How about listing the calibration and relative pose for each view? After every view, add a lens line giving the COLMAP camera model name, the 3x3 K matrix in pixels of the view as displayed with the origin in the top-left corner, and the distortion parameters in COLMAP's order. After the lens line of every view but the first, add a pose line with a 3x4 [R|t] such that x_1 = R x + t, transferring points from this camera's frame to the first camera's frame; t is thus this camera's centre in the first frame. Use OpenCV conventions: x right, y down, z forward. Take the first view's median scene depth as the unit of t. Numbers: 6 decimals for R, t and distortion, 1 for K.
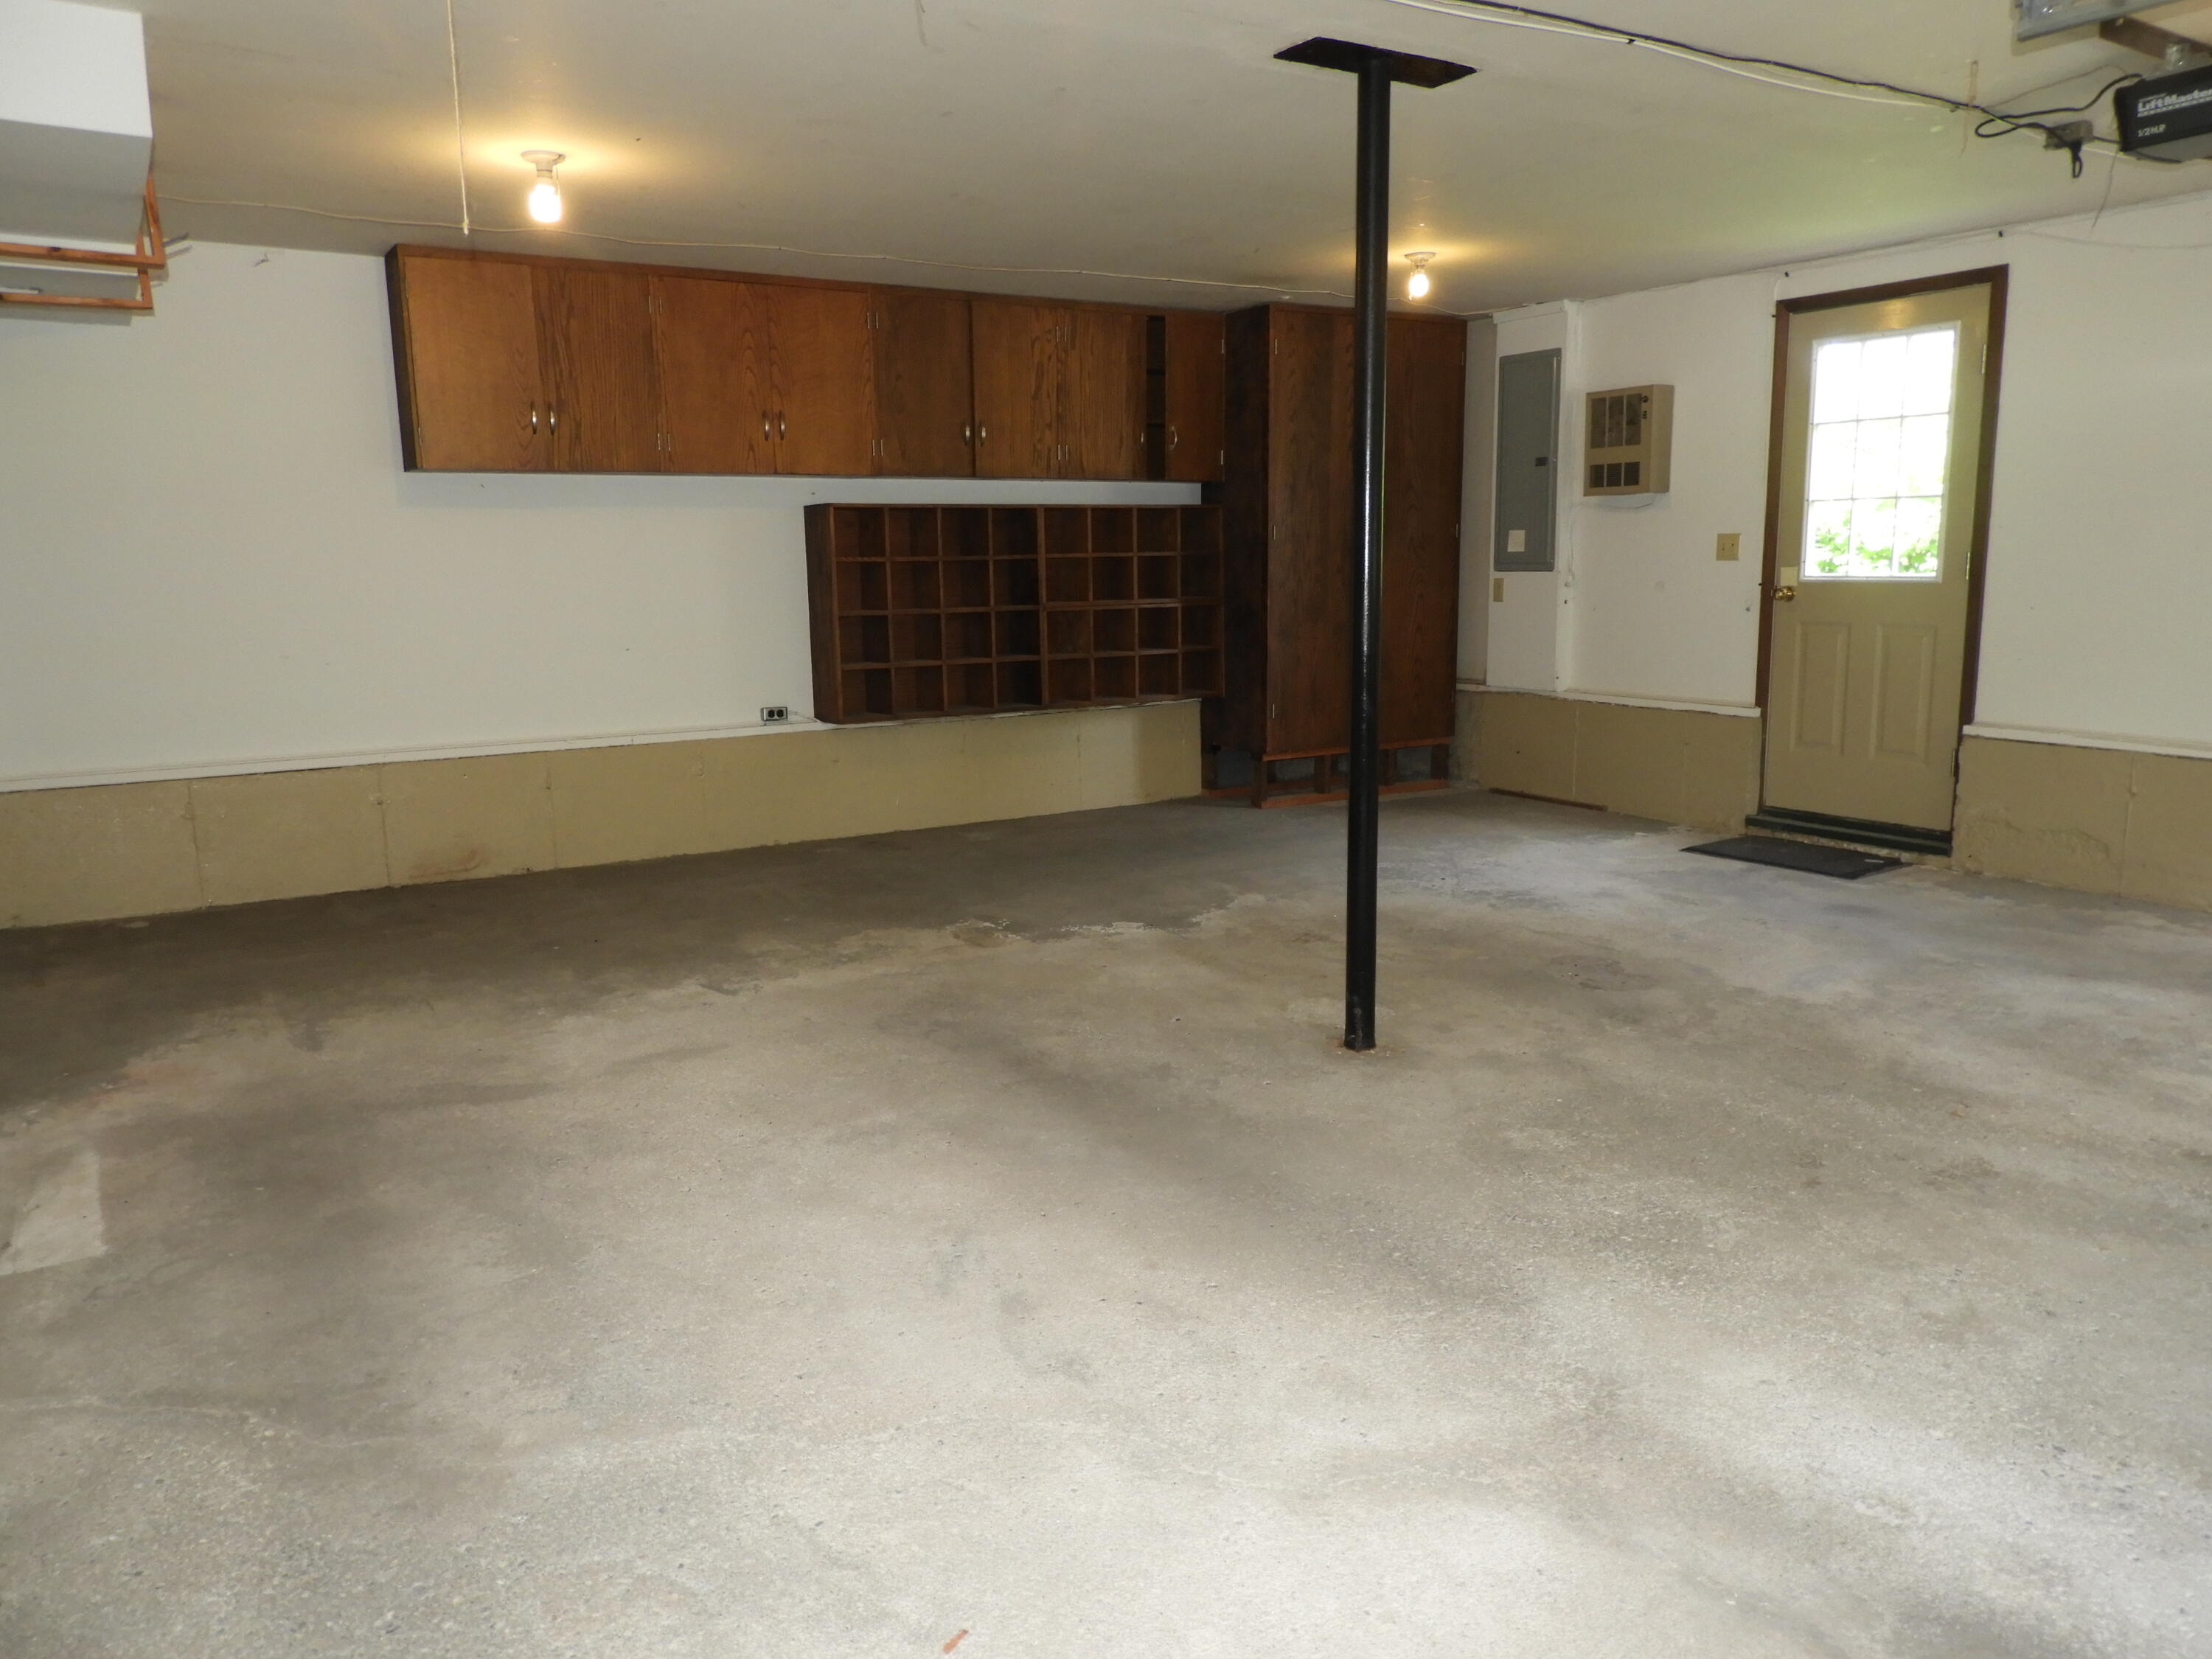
lens RADIAL K [[1575.3, 0, 1106.0], [0, 1575.3, 829.5], [0, 0, 1]] dist [0.000136, -0.001745]
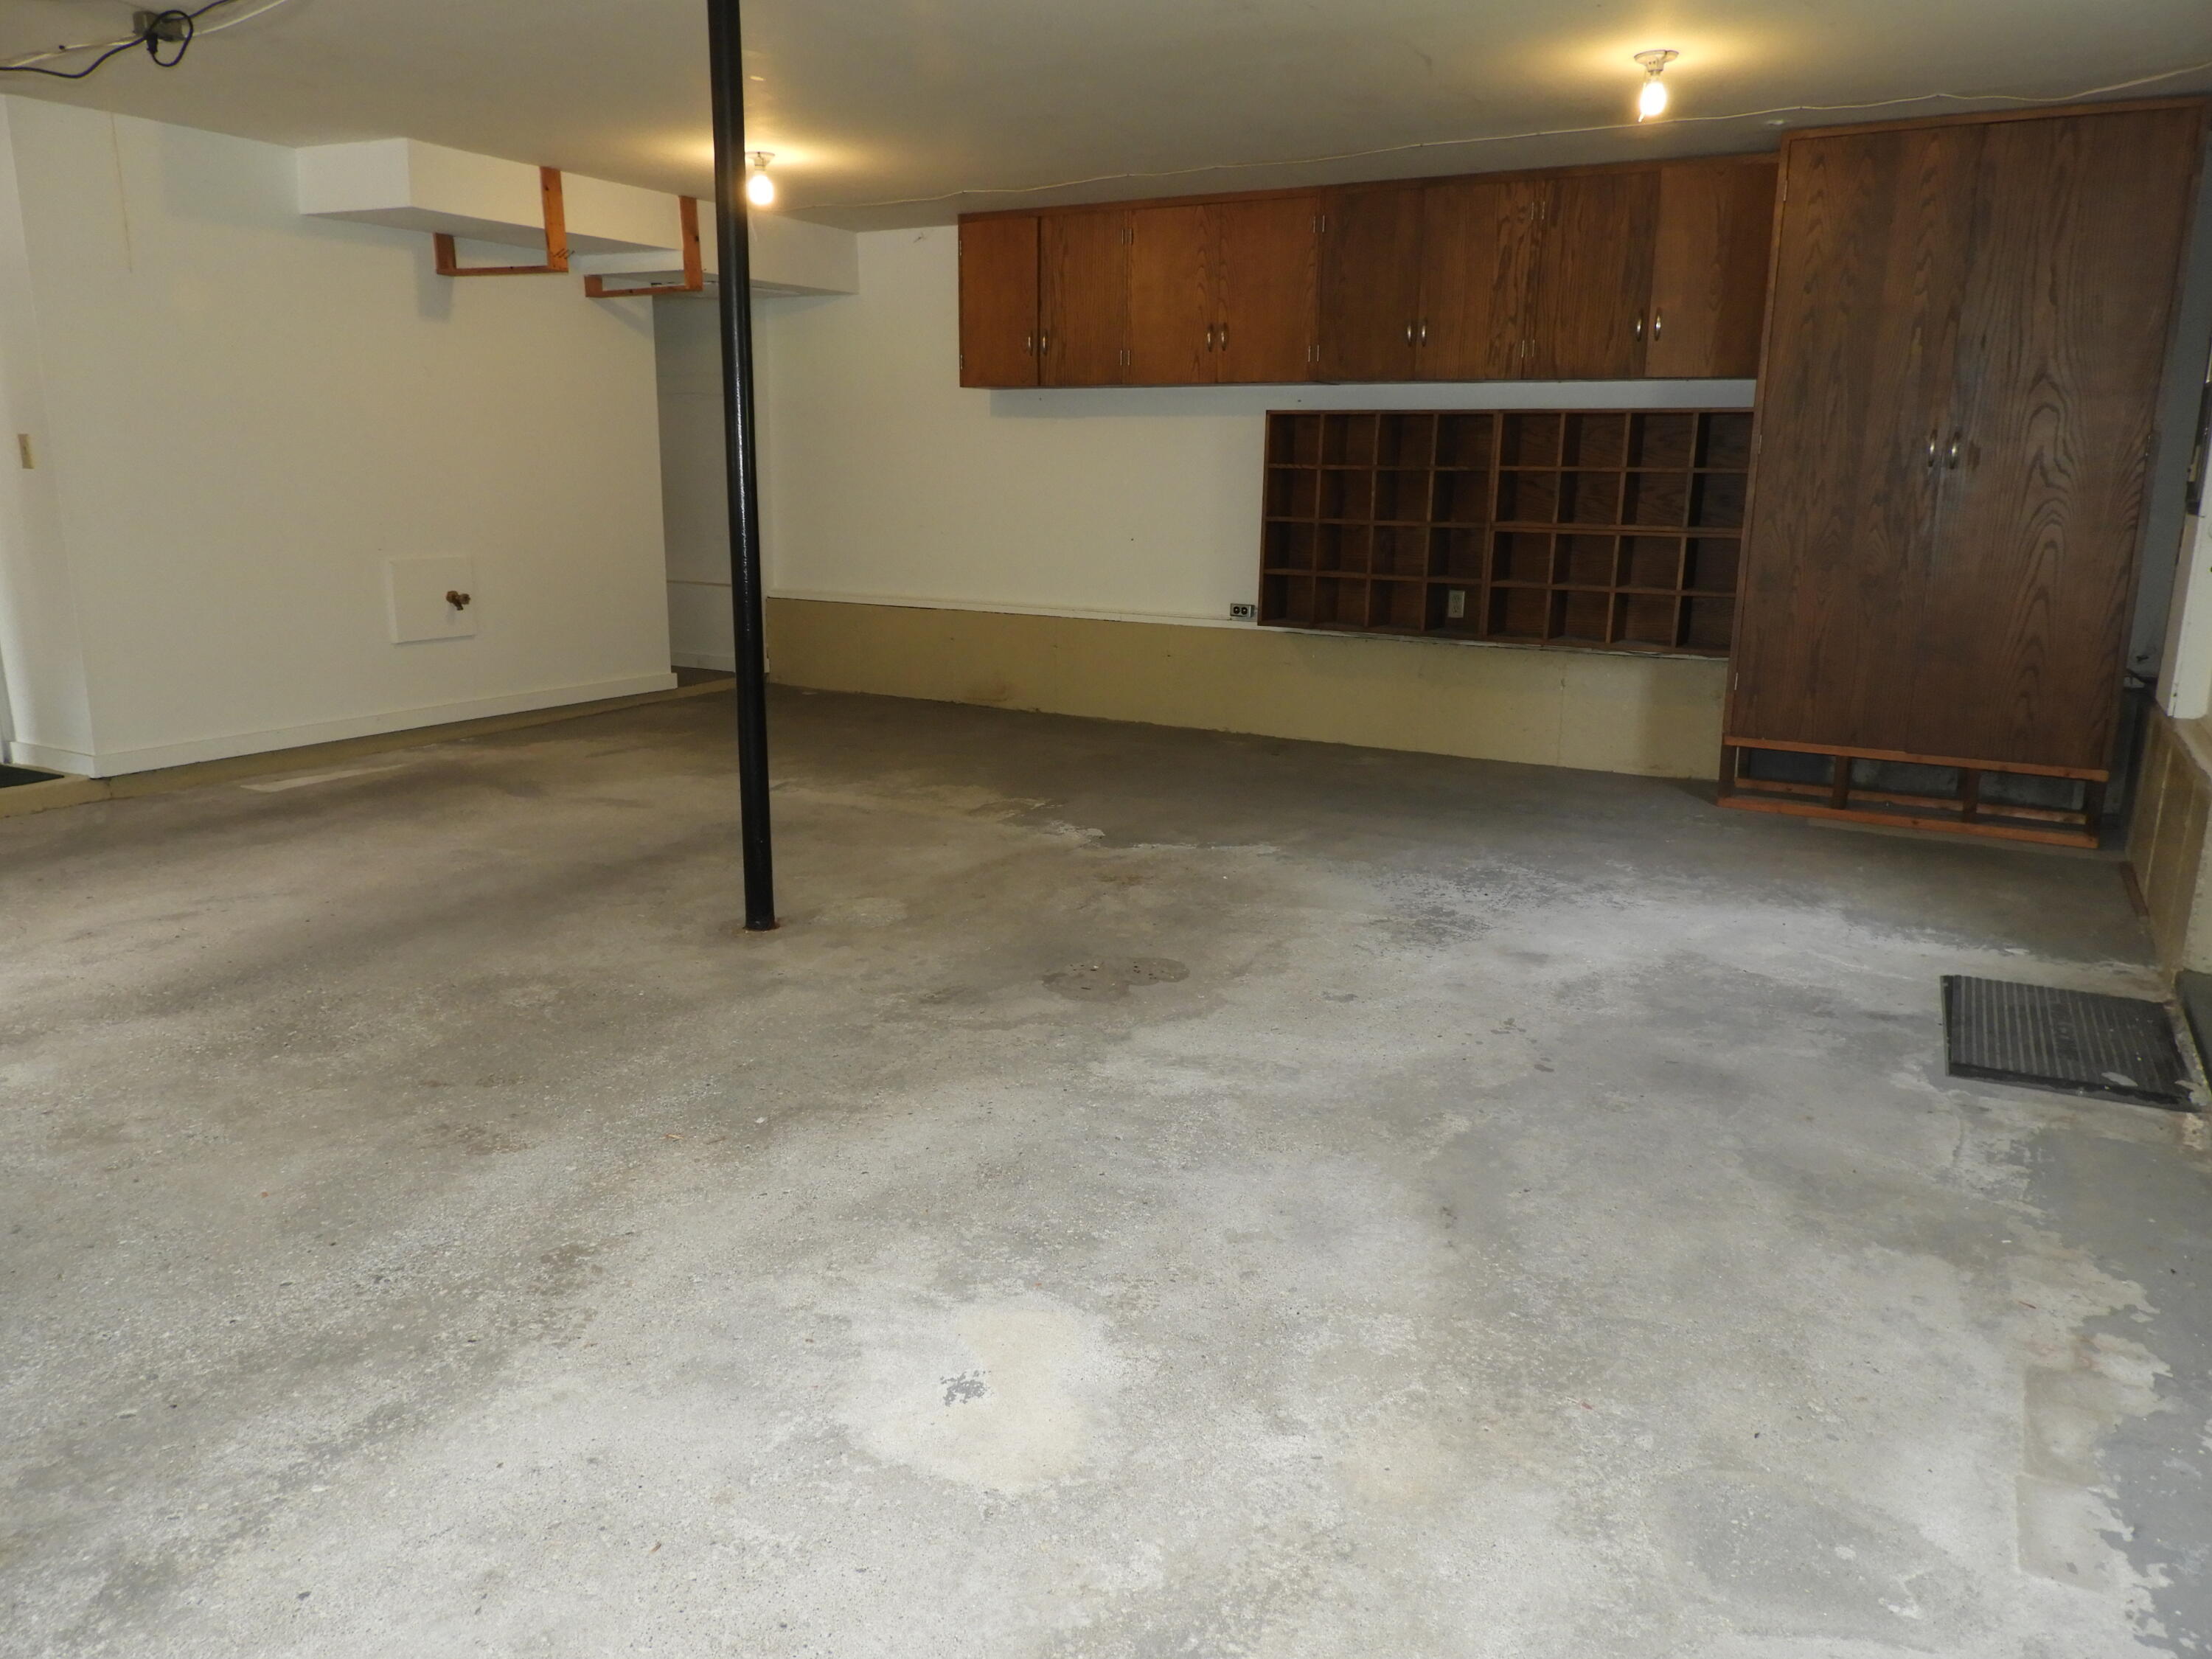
lens RADIAL K [[1567.1, 0, 1106.0], [0, 1567.1, 829.5], [0, 0, 1]] dist [0.016345, -0.016084]
pose [[0.478039, 0.218546, -0.850715, 0.772876], [-0.172085, 0.973083, 0.153283, -0.085735], [0.861316, 0.073120, 0.502780, 0.444924]]
